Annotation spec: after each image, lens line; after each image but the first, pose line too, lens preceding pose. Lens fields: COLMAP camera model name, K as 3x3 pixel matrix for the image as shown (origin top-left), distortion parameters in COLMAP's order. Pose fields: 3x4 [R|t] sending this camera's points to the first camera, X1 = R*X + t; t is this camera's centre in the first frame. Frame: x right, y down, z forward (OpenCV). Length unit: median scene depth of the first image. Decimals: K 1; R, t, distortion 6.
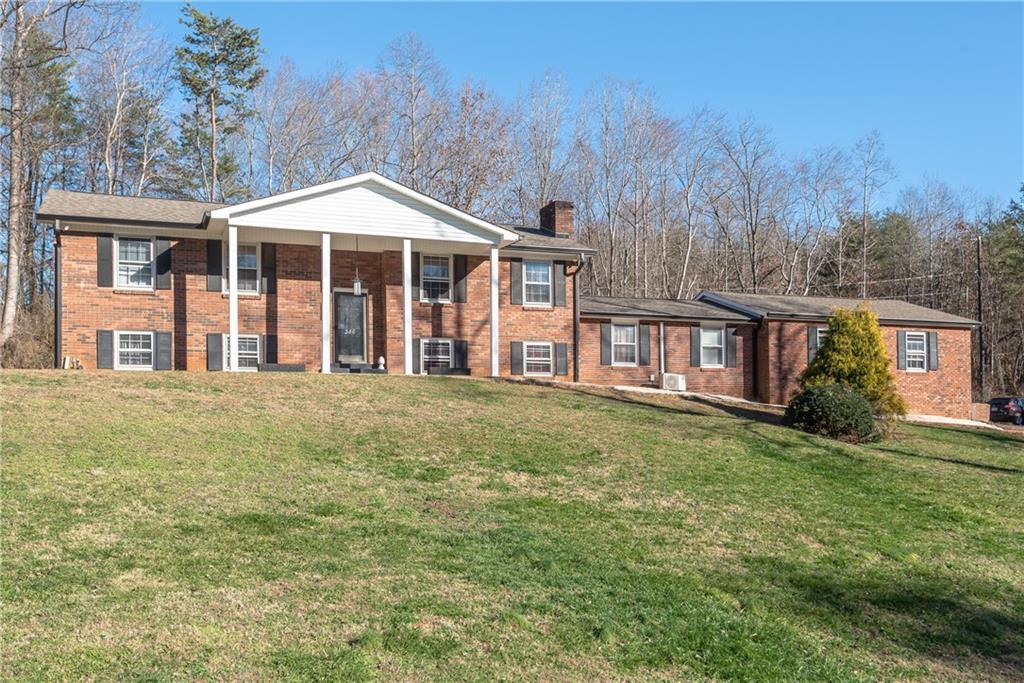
lens RADIAL K [[1014.8, 0, 517.4], [0, 1014.8, 358.4], [0, 0, 1]] dist [0.025546, 0.000000]
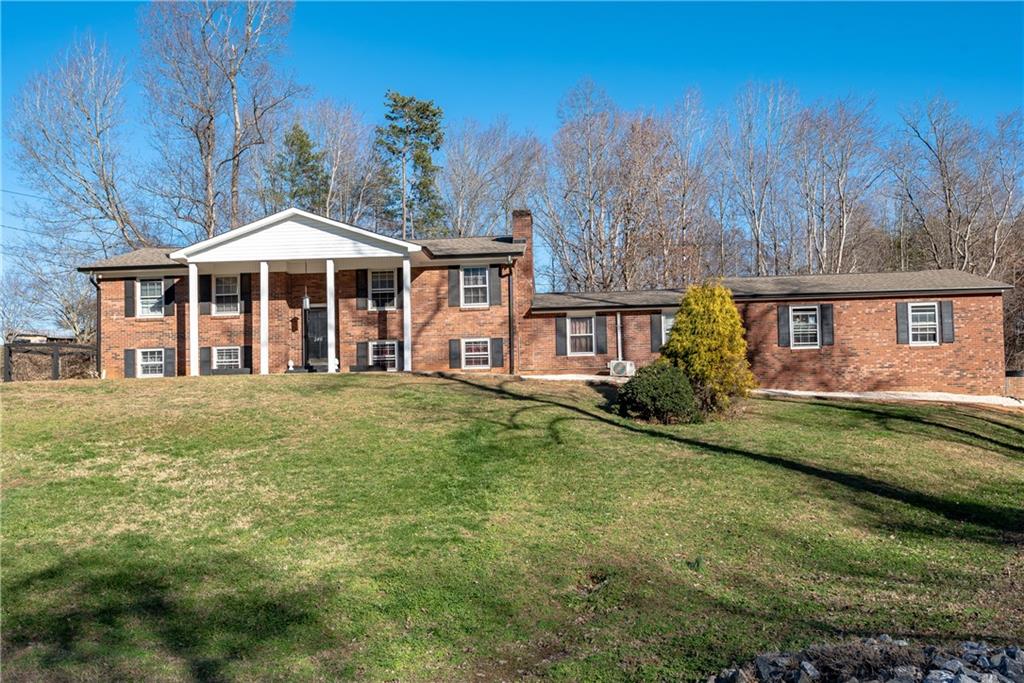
lens RADIAL K [[822.8, 0, 505.9], [0, 822.8, 345.3], [0, 0, 1]] dist [0.014488, 0.001156]
pose [[0.905642, -0.052187, -0.420821, 0.435920], [0.048537, 0.998633, -0.019387, 0.010756], [0.421257, -0.002868, 0.906937, 0.189271]]
